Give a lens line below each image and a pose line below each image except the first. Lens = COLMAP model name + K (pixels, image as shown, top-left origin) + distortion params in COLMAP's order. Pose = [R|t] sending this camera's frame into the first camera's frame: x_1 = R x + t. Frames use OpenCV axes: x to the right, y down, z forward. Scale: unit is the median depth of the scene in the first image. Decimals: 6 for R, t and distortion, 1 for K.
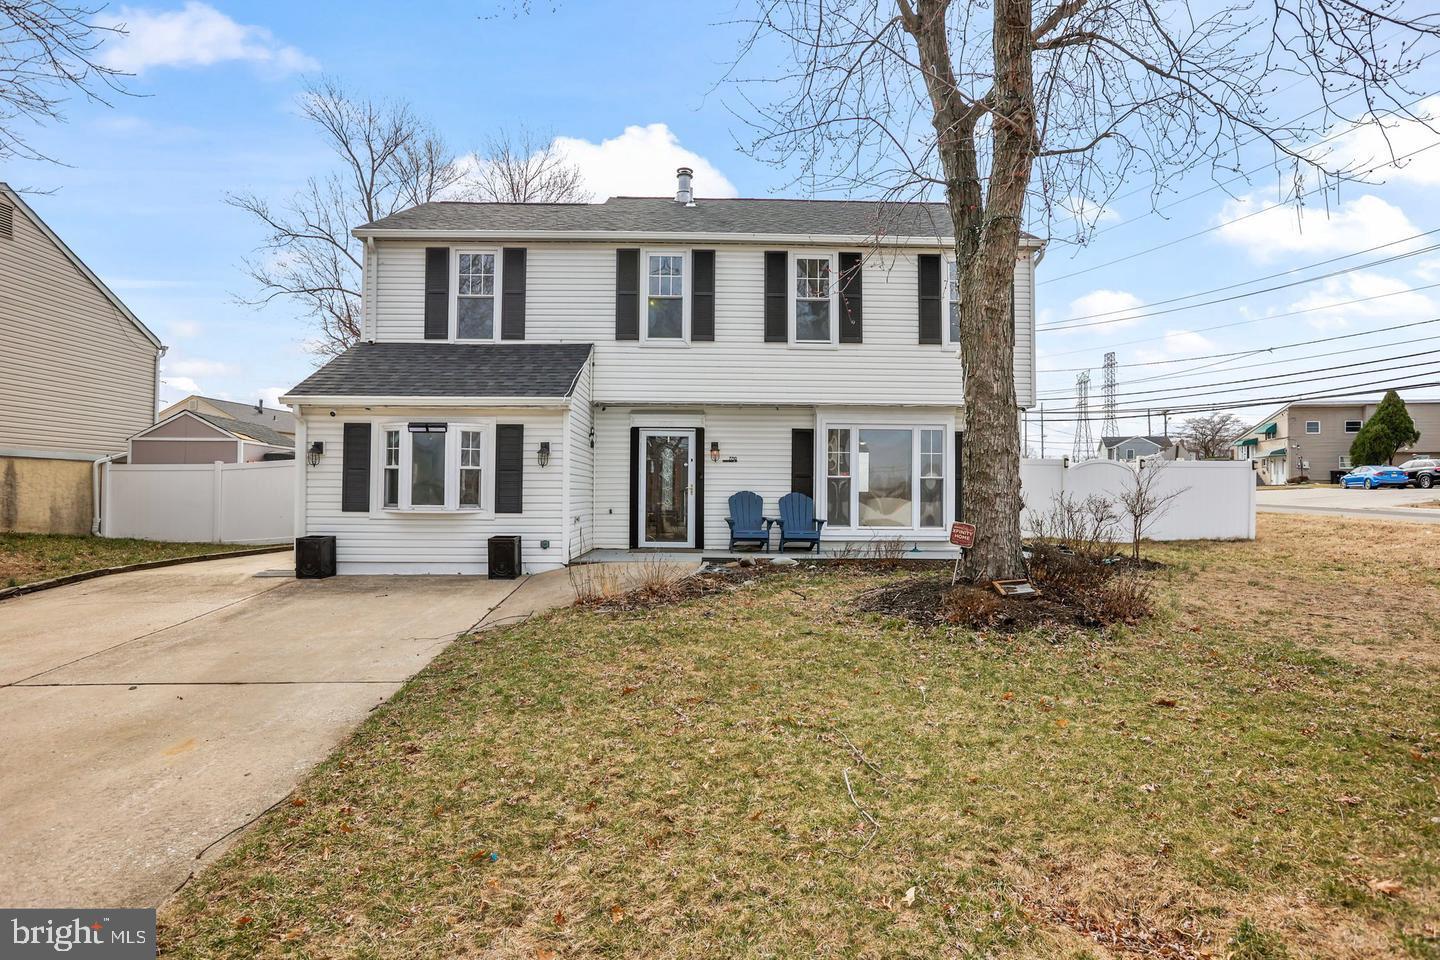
lens RADIAL K [[819.4, 0, 720.0], [0, 819.4, 480.0], [0, 0, 1]] dist [-0.005327, 0.001187]
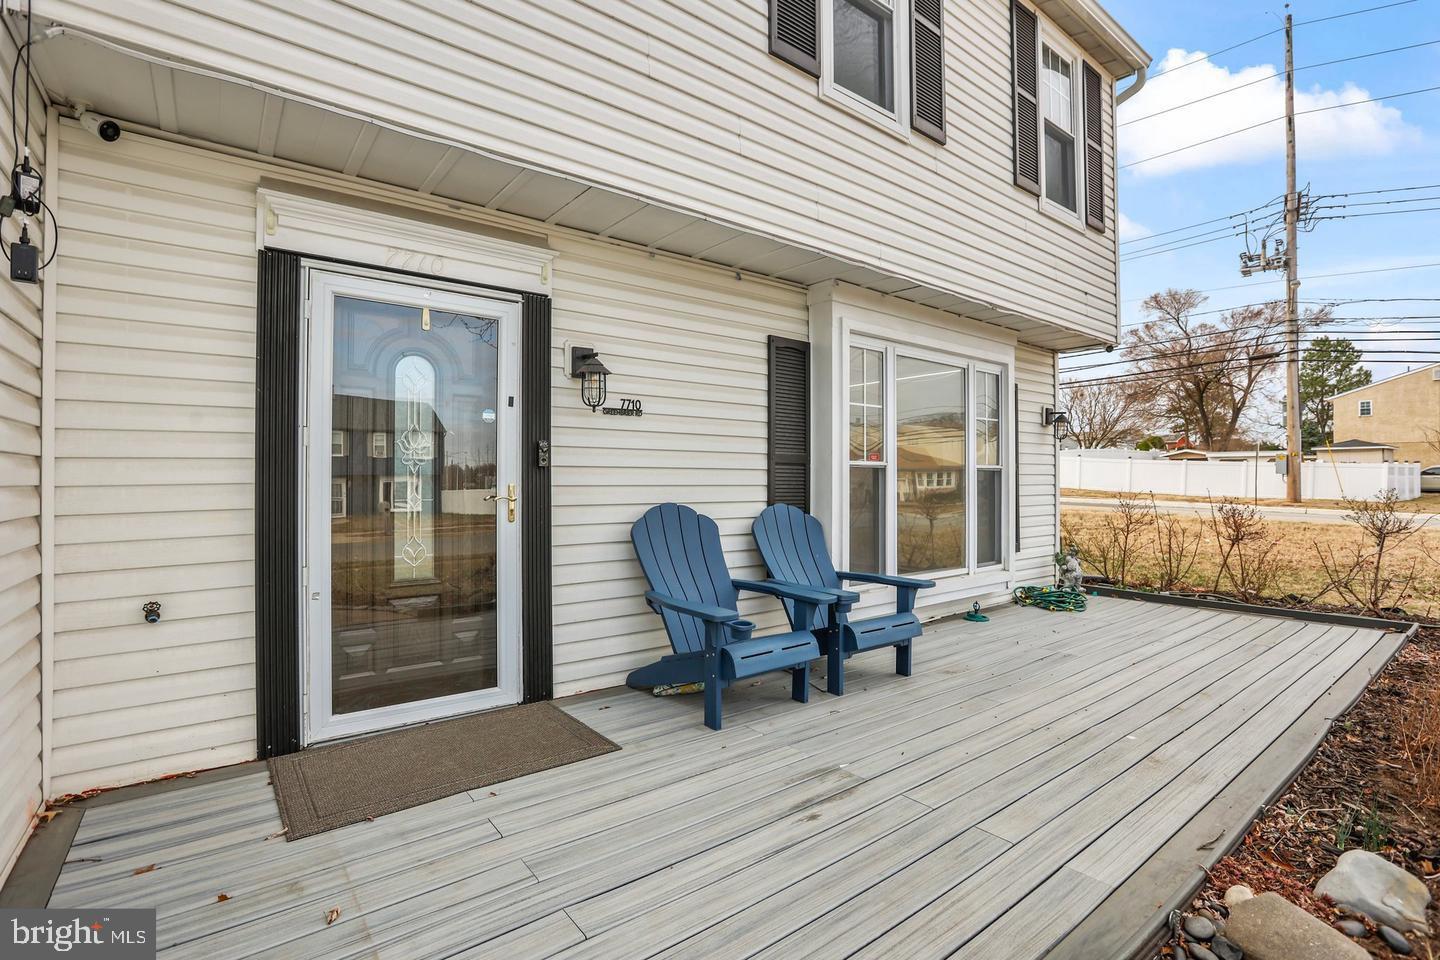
lens RADIAL K [[683.3, 0, 720.0], [0, 683.3, 480.0], [0, 0, 1]] dist [-0.018202, 0.000704]
pose [[0.806030, -0.003342, 0.591865, -0.120493], [-0.007746, 0.999839, 0.016194, -0.001031], [-0.591824, -0.017637, 0.805874, 0.781518]]
